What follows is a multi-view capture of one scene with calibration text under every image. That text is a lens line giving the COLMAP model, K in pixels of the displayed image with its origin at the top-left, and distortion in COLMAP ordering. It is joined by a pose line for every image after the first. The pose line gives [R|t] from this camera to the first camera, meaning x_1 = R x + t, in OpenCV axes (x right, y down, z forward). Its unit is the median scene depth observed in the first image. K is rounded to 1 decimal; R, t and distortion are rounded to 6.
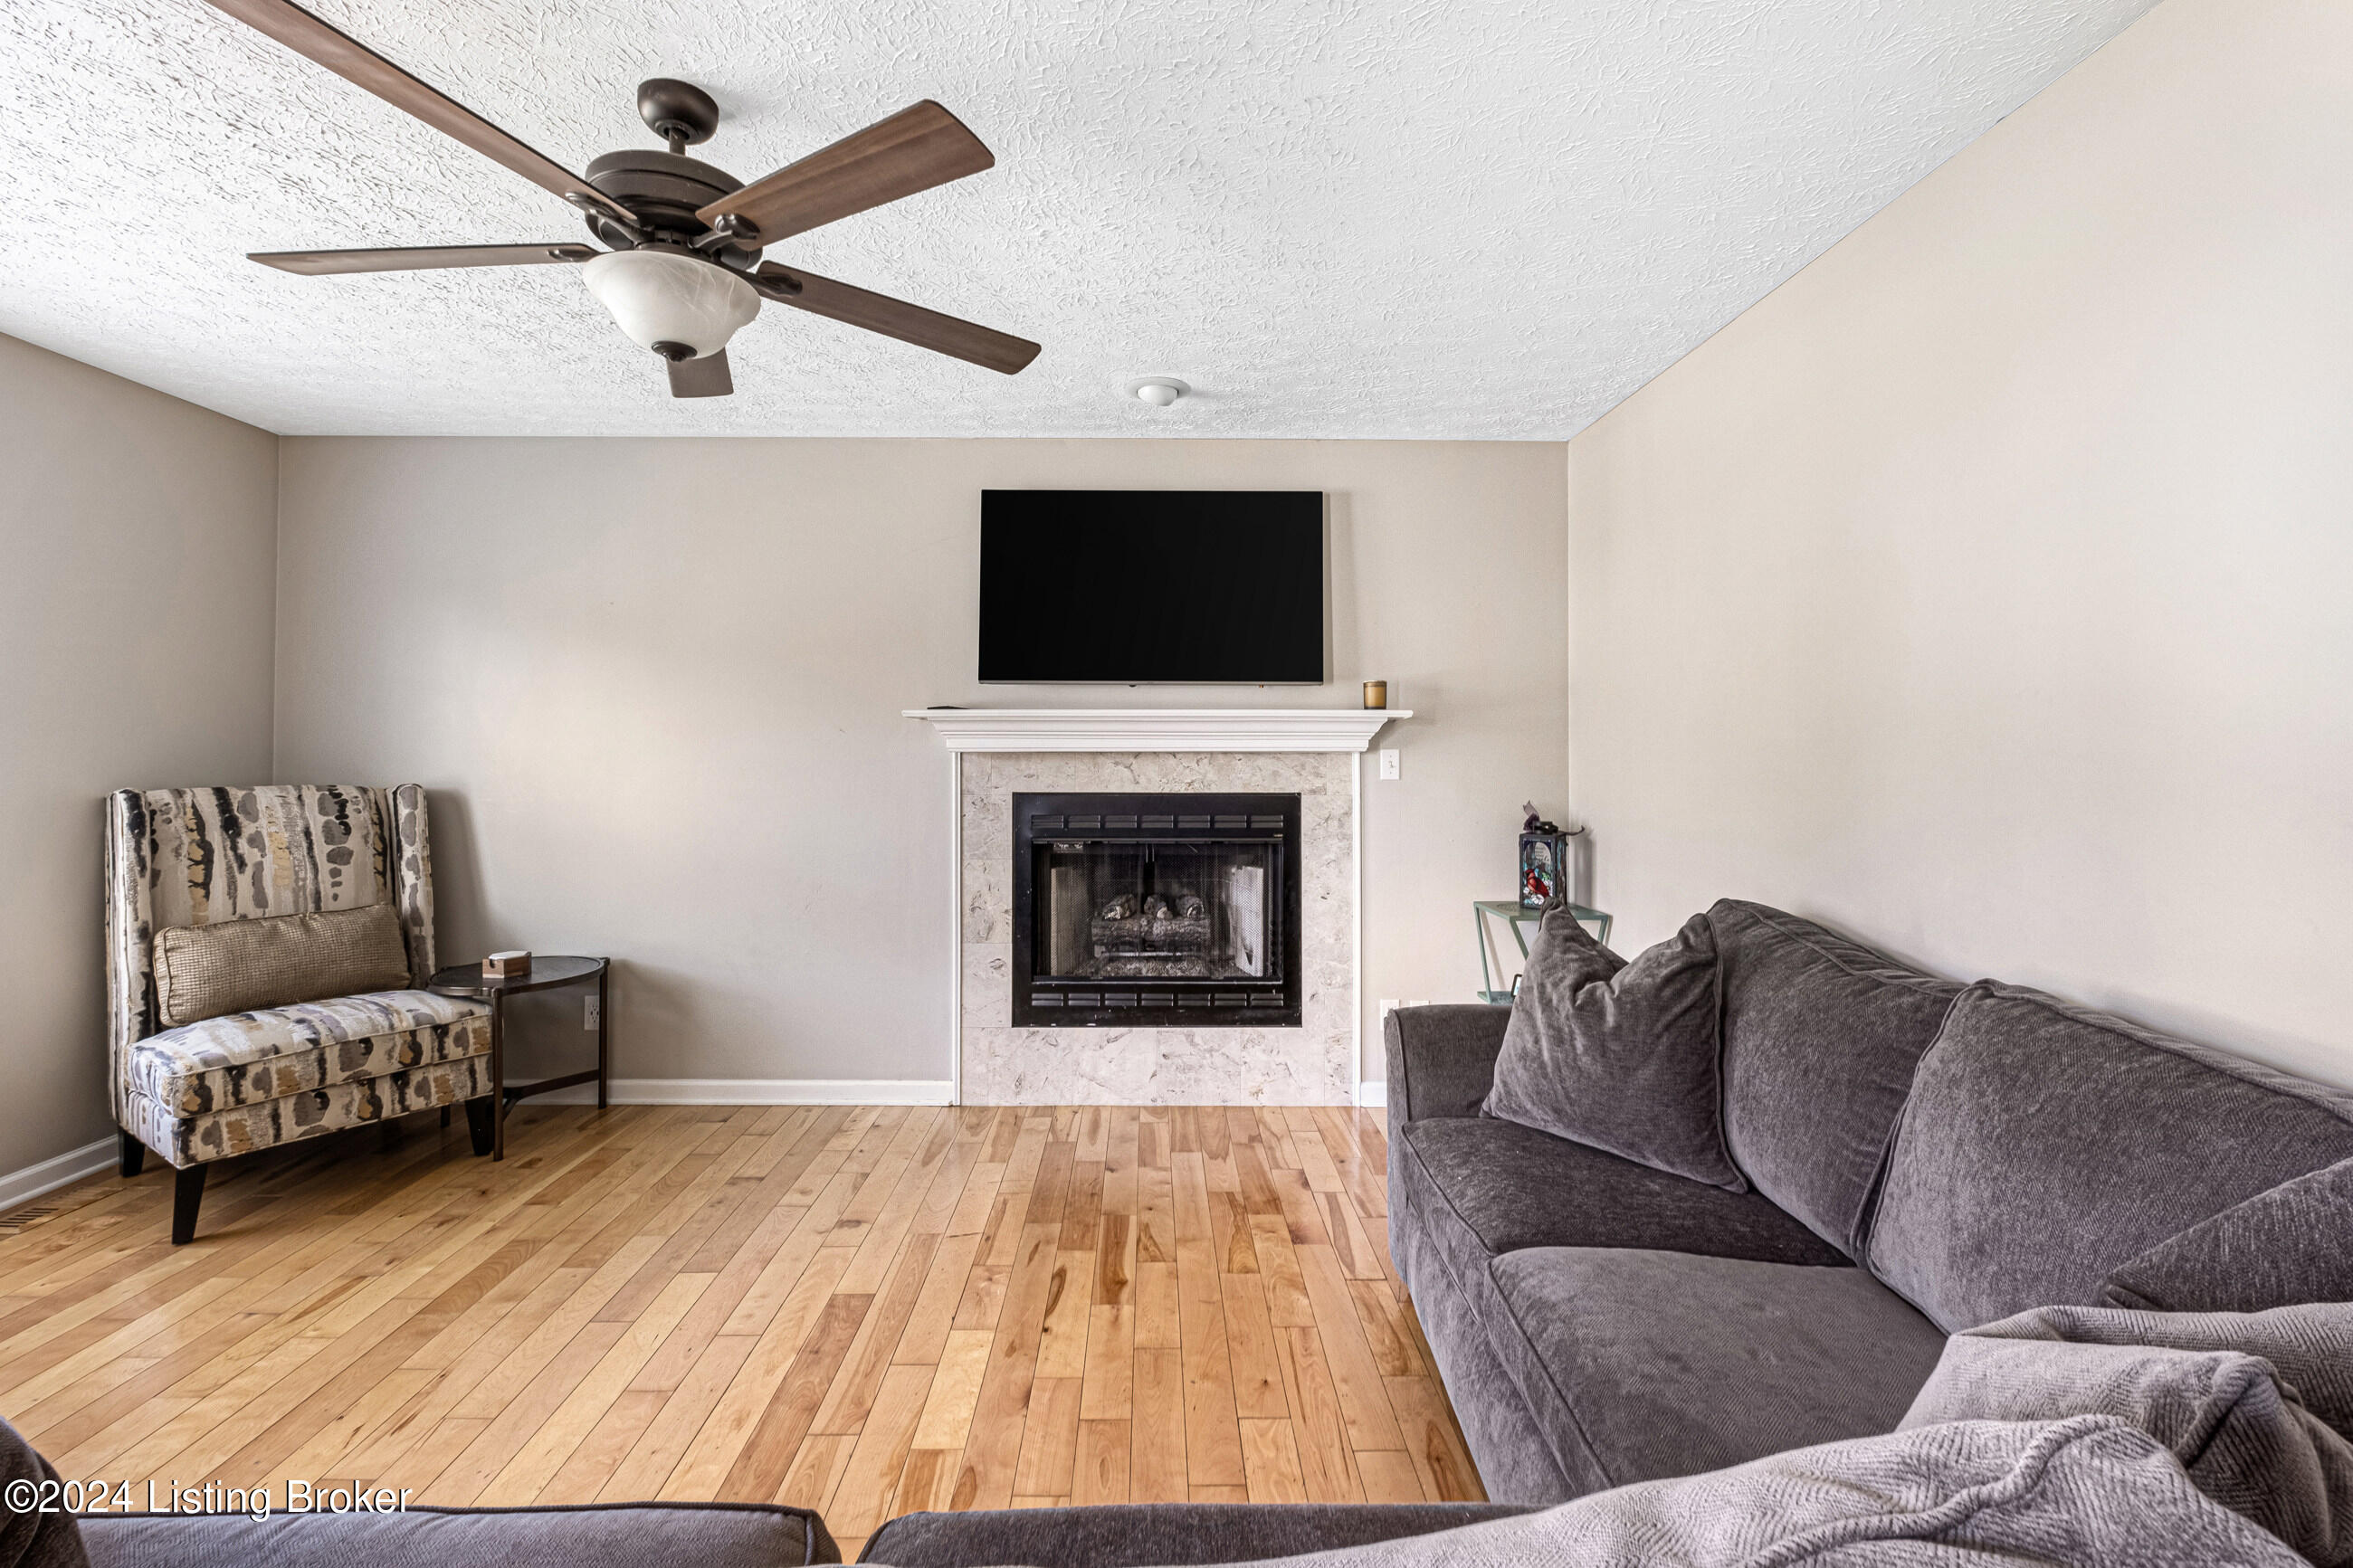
lens RADIAL K [[1019.9, 0, 1167.3], [0, 1019.9, 761.6], [0, 0, 1]] dist [0.002711, -0.004883]
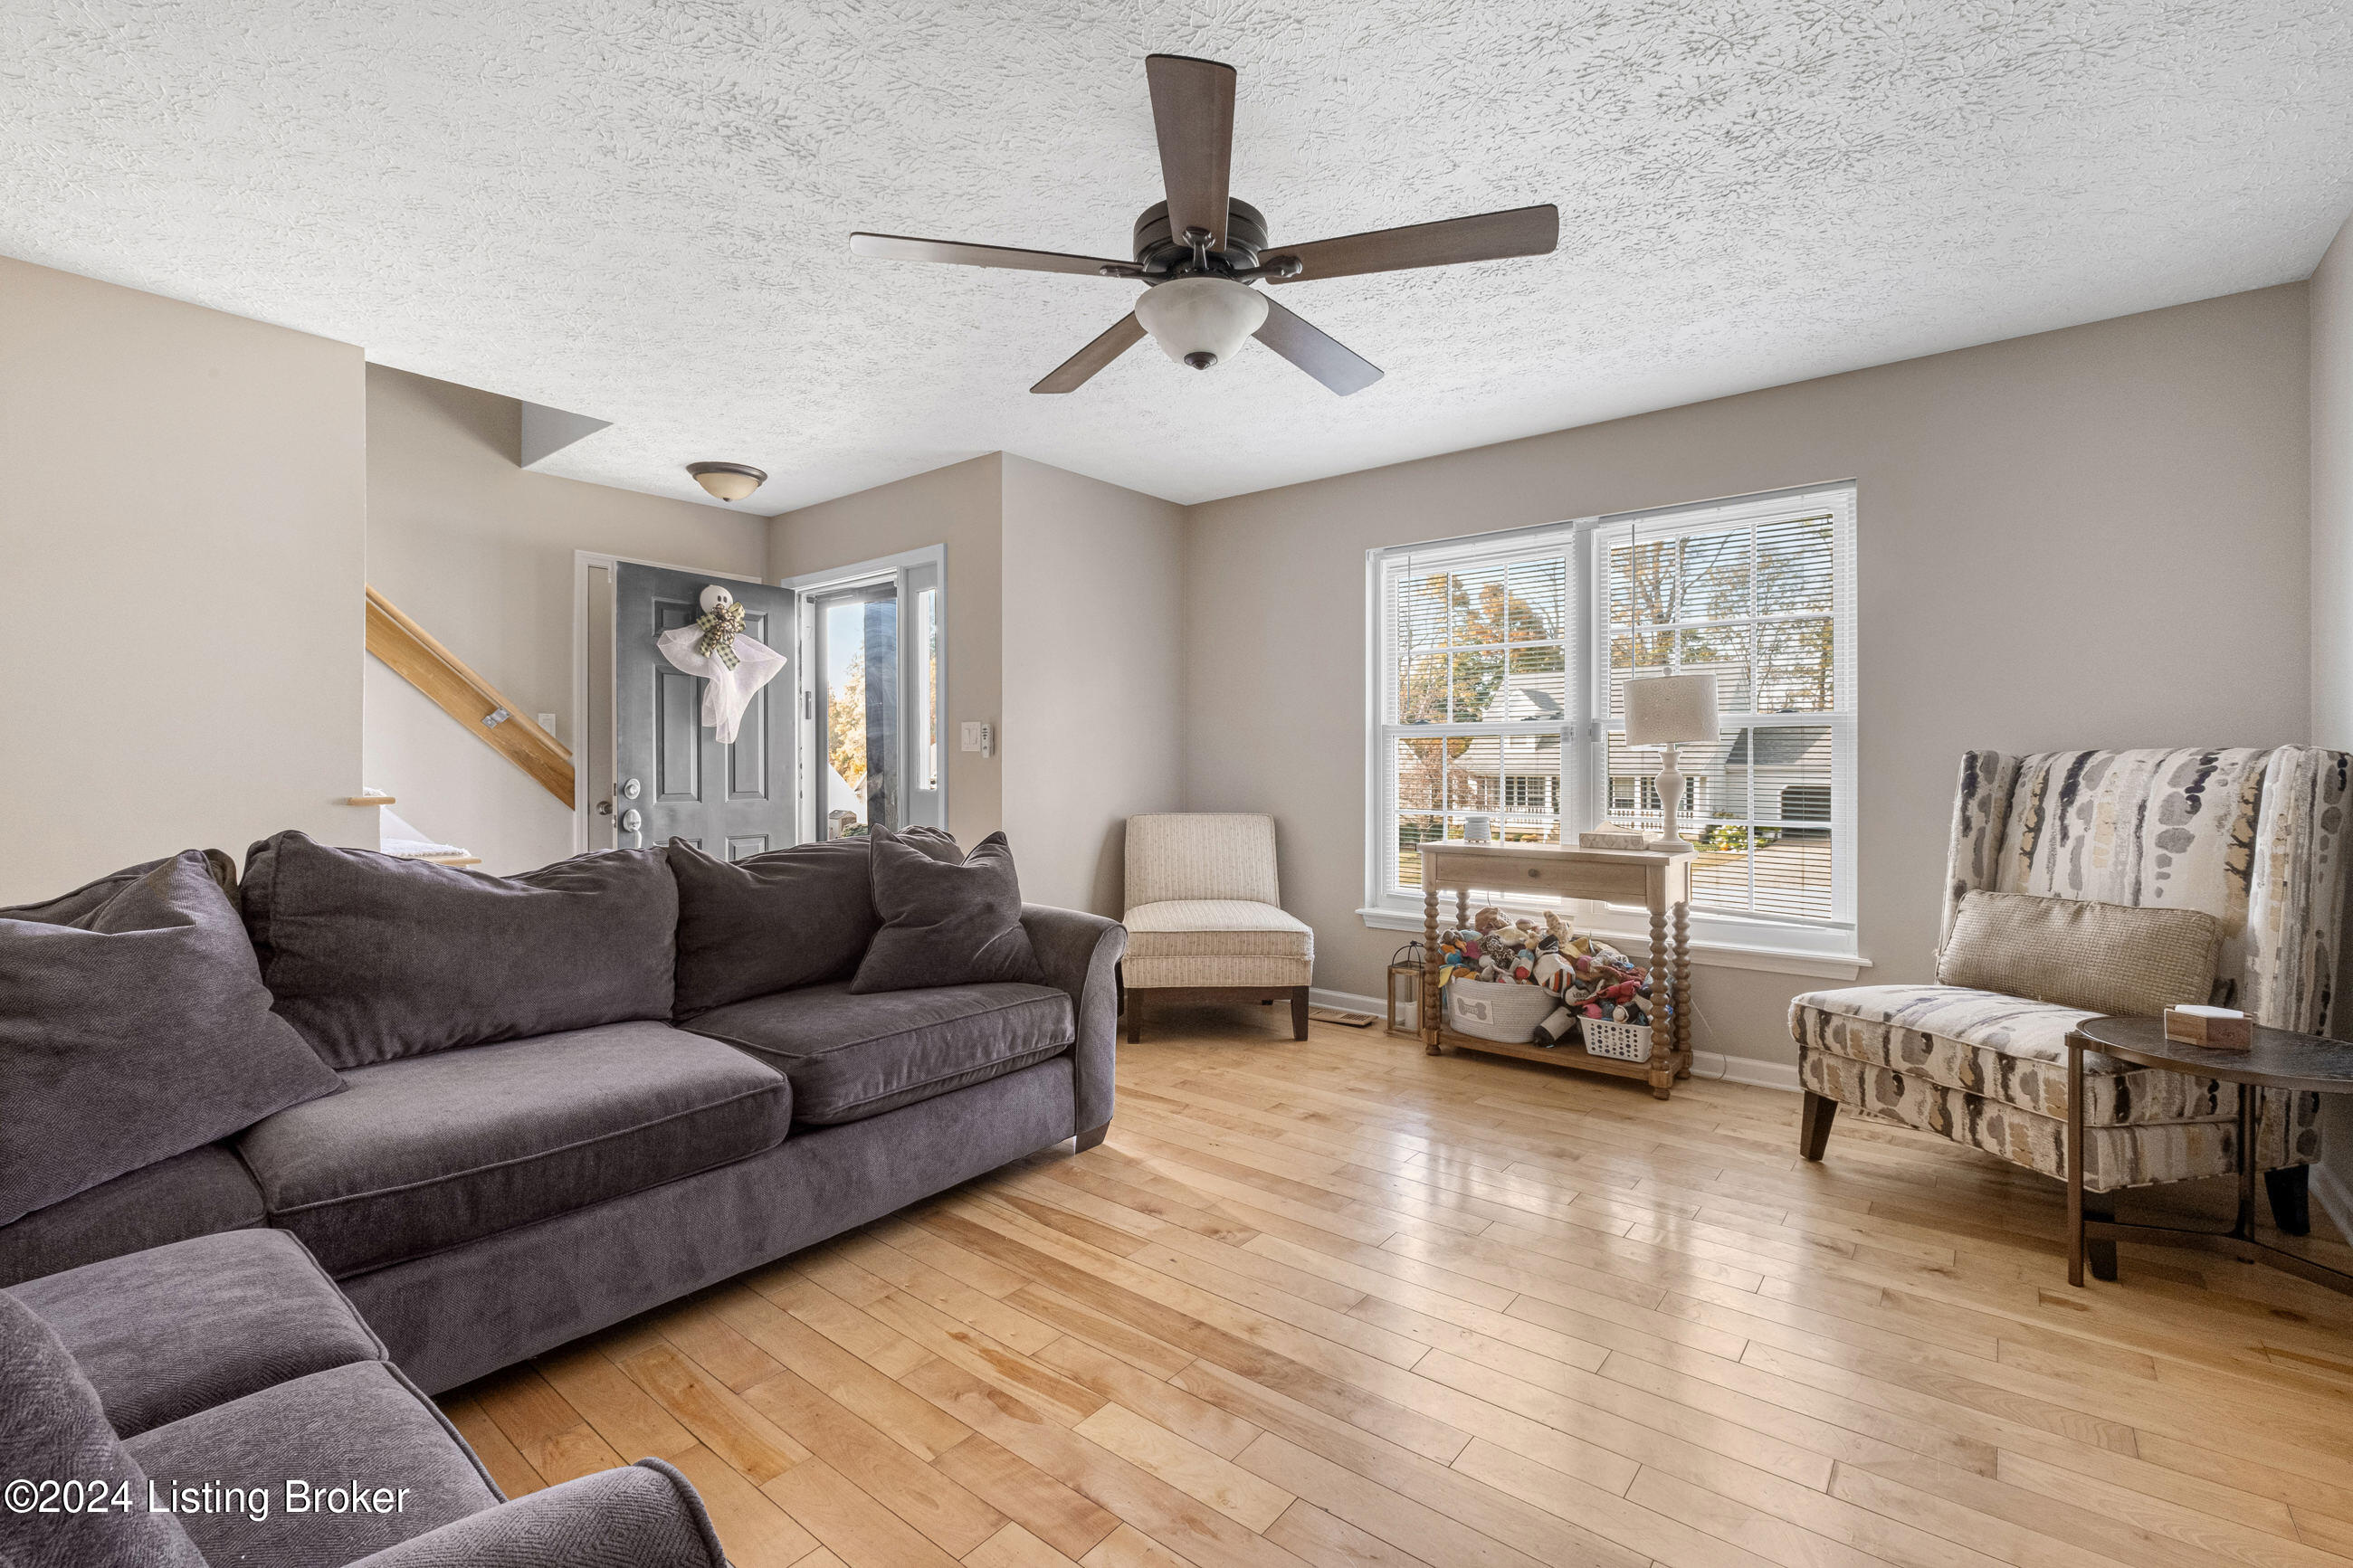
lens RADIAL K [[1019.9, 0, 1174.6], [0, 1019.9, 793.0], [0, 0, 1]] dist [0.002711, -0.004883]
pose [[-0.646545, 0.016605, -0.762695, 0.259136], [-0.001219, 0.999739, 0.022799, 0.043784], [0.762875, 0.015670, -0.646357, 0.977998]]
